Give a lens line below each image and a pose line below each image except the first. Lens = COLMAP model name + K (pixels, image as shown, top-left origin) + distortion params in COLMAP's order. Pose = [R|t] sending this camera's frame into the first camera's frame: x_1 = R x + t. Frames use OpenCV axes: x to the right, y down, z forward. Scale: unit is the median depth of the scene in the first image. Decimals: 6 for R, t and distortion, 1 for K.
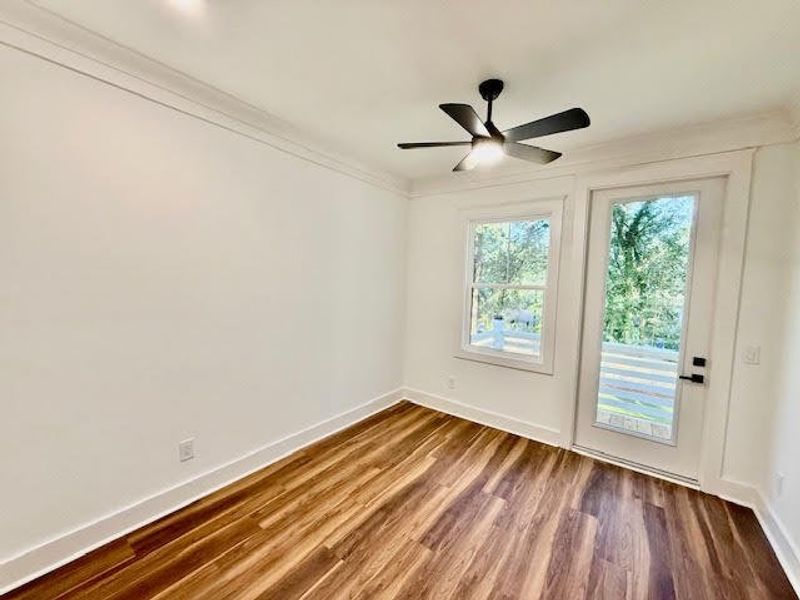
lens RADIAL K [[317.6, 0, 401.0], [0, 317.6, 297.7], [0, 0, 1]] dist [-0.002238, -0.000386]
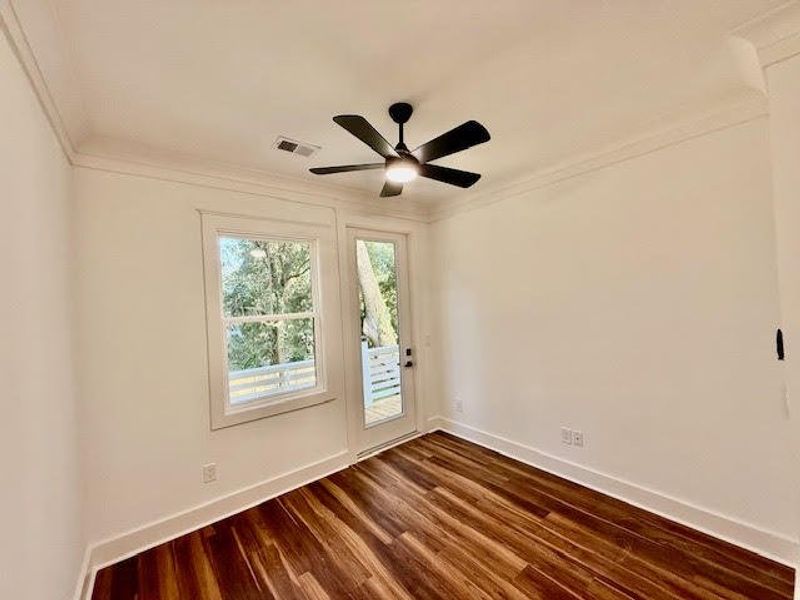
lens RADIAL K [[317.6, 0, 400.9], [0, 317.6, 296.2], [0, 0, 1]] dist [-0.002238, -0.000386]
pose [[0.239839, -0.032609, 0.970265, -0.449407], [0.107200, 0.994213, 0.006915, -0.068205], [-0.964876, 0.102354, 0.241947, 0.529495]]
